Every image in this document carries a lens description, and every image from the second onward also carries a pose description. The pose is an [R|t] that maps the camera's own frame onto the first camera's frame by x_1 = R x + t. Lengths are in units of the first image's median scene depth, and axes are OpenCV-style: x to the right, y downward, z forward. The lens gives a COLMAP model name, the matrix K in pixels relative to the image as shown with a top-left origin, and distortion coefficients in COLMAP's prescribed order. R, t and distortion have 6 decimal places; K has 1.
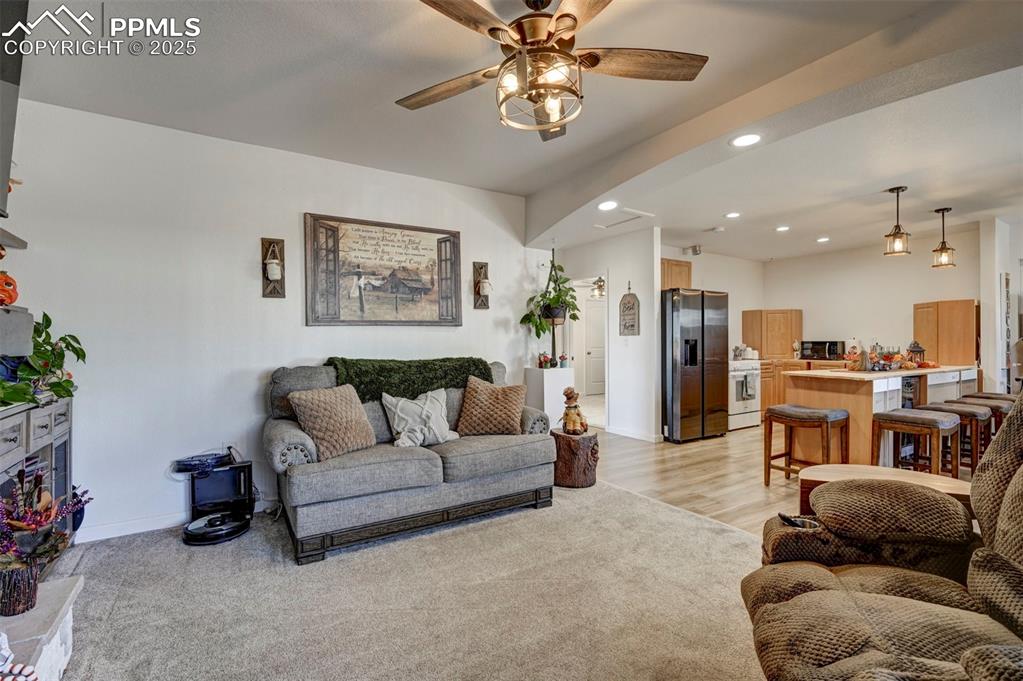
lens RADIAL K [[468.5, 0, 510.0], [0, 468.5, 343.4], [0, 0, 1]] dist [0.004344, 0.001060]
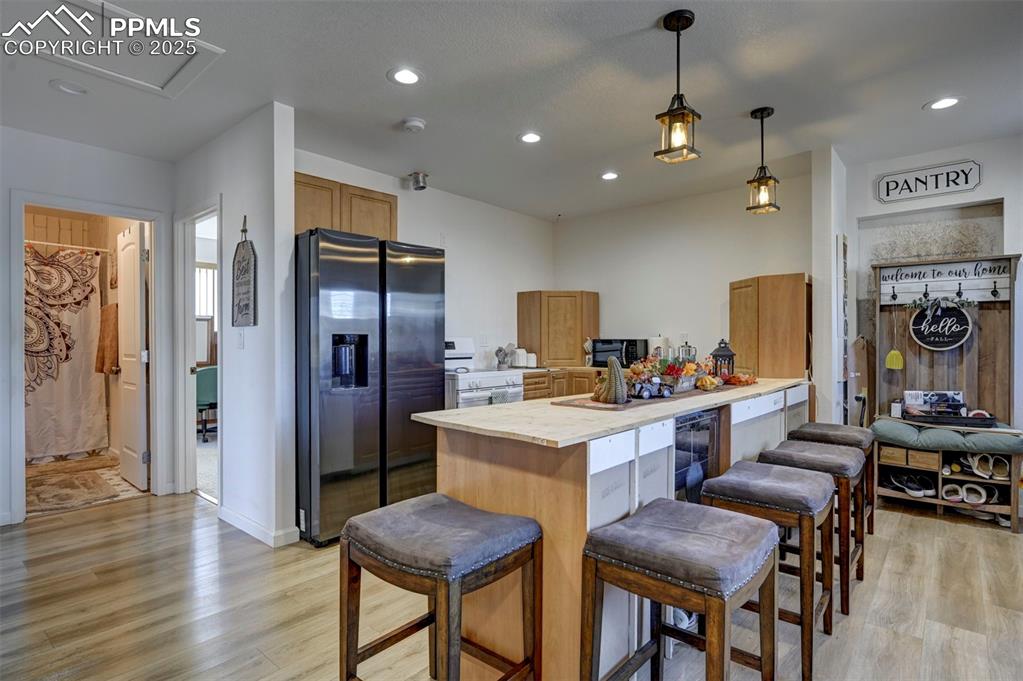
lens RADIAL K [[533.6, 0, 515.4], [0, 533.6, 343.1], [0, 0, 1]] dist [-0.005734, -0.000002]
pose [[0.959800, 0.000483, 0.280685, 0.401757], [-0.000663, 1.000000, 0.000546, 0.000573], [-0.280685, -0.000710, 0.959800, 0.411691]]
